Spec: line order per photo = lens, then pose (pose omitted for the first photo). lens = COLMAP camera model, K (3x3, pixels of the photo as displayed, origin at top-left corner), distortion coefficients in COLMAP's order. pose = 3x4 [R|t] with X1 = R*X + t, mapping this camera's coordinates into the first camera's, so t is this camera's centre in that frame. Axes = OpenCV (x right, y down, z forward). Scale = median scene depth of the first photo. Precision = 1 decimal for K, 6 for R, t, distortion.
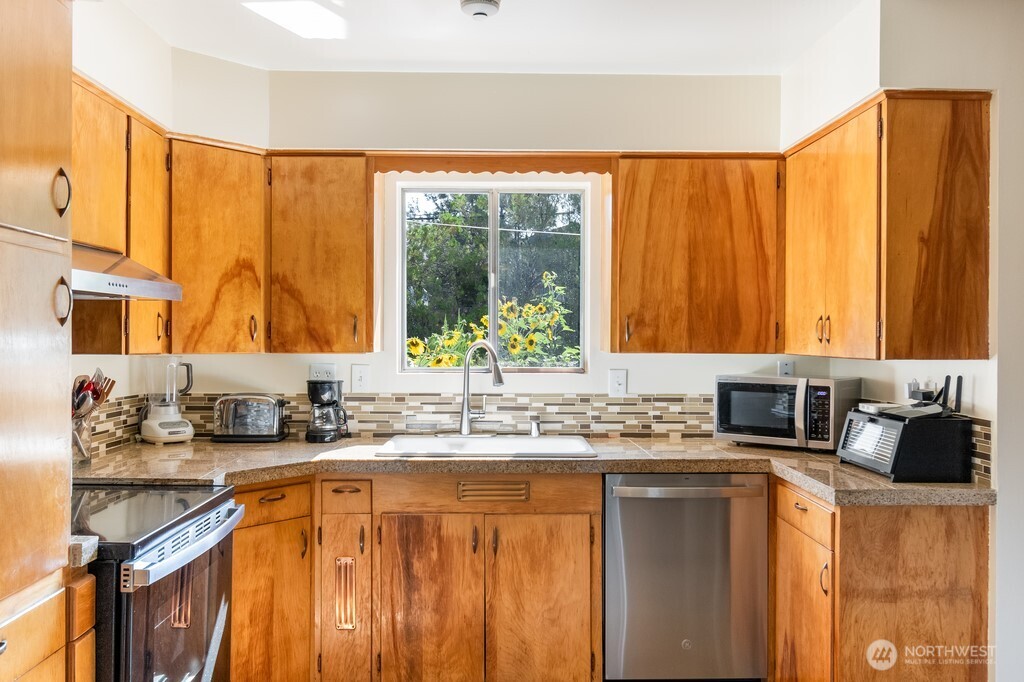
lens RADIAL K [[833.5, 0, 514.7], [0, 833.5, 340.0], [0, 0, 1]] dist [0.011509, -0.013639]
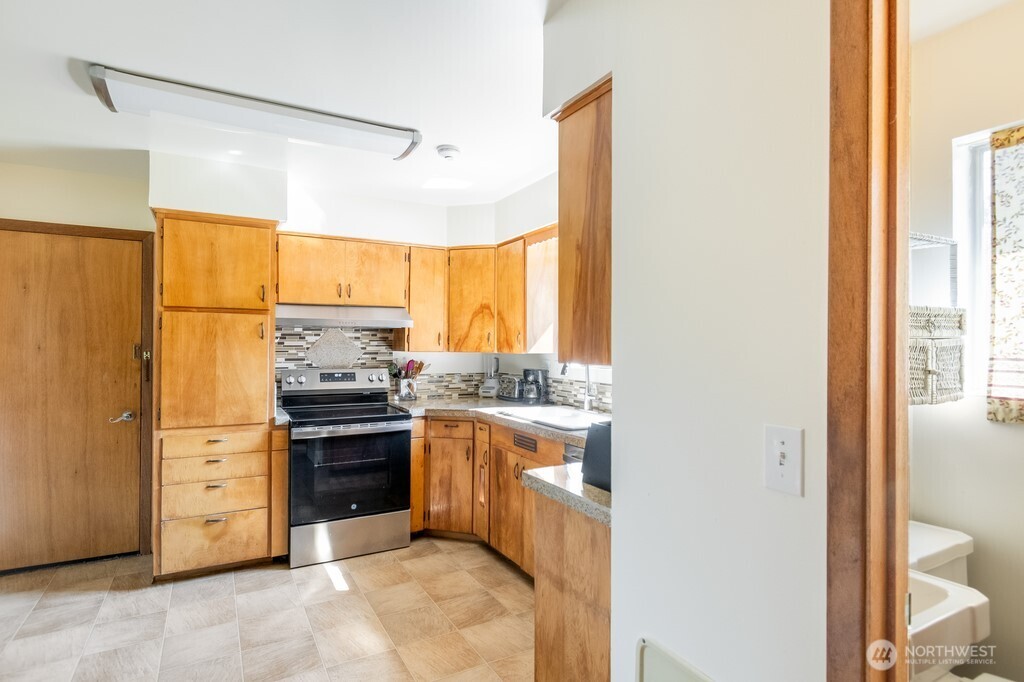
lens RADIAL K [[536.9, 0, 510.2], [0, 536.9, 341.5], [0, 0, 1]] dist [0.002833, -0.000128]
pose [[0.452461, -0.005970, -0.891764, 0.796021], [-0.005302, 0.999942, -0.009385, 0.001791], [0.891768, 0.008975, 0.452403, 0.483565]]
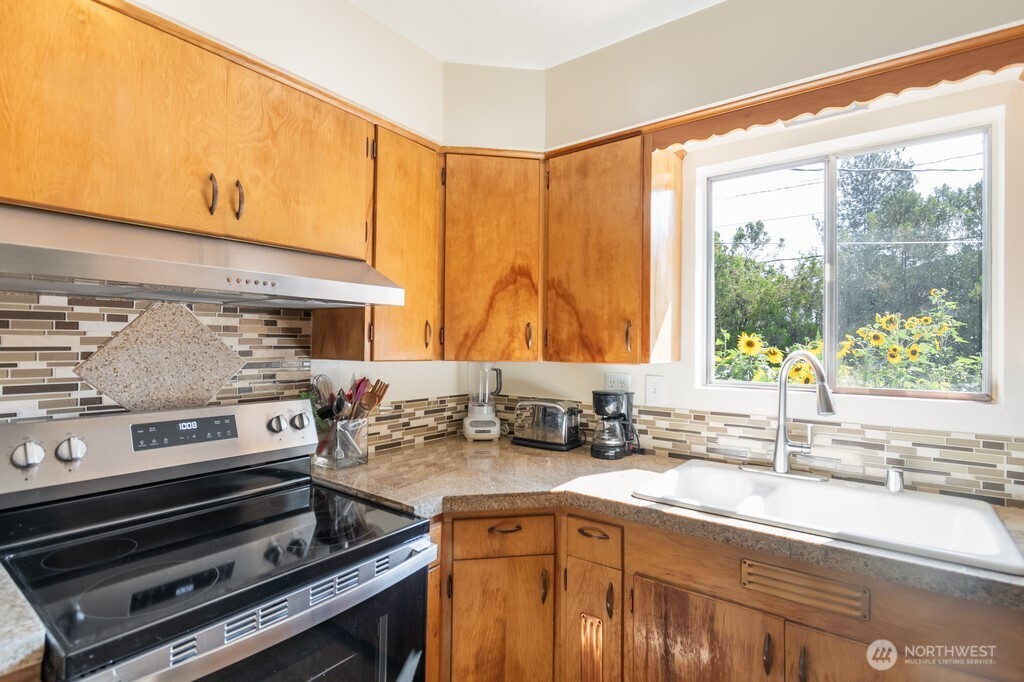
lens RADIAL K [[501.0, 0, 510.6], [0, 501.0, 341.5], [0, 0, 1]] dist [0.002903, -0.004010]
pose [[0.784507, -0.000064, -0.620120, 0.035219], [-0.007912, 0.999918, -0.010112, -0.001238], [0.620070, 0.012839, 0.784442, 0.519734]]
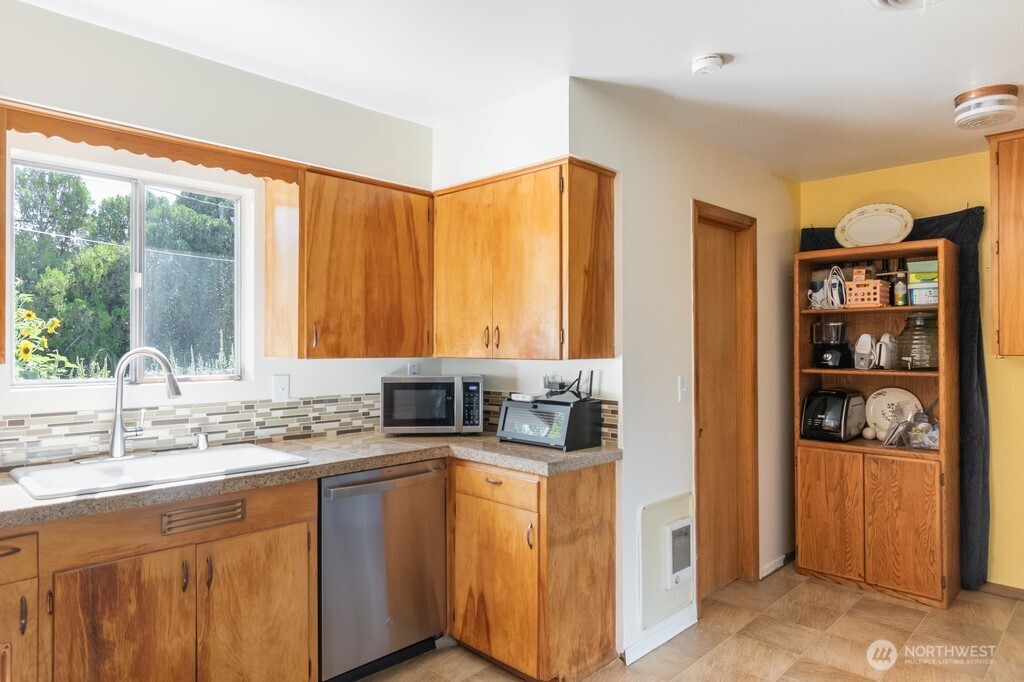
lens RADIAL K [[636.7, 0, 512.4], [0, 636.7, 340.8], [0, 0, 1]] dist [0.008196, -0.003990]
pose [[0.717699, 0.001150, 0.696353, -0.246515], [0.005539, 0.999958, -0.007360, 0.000294], [-0.696332, 0.009140, 0.717662, 0.260188]]
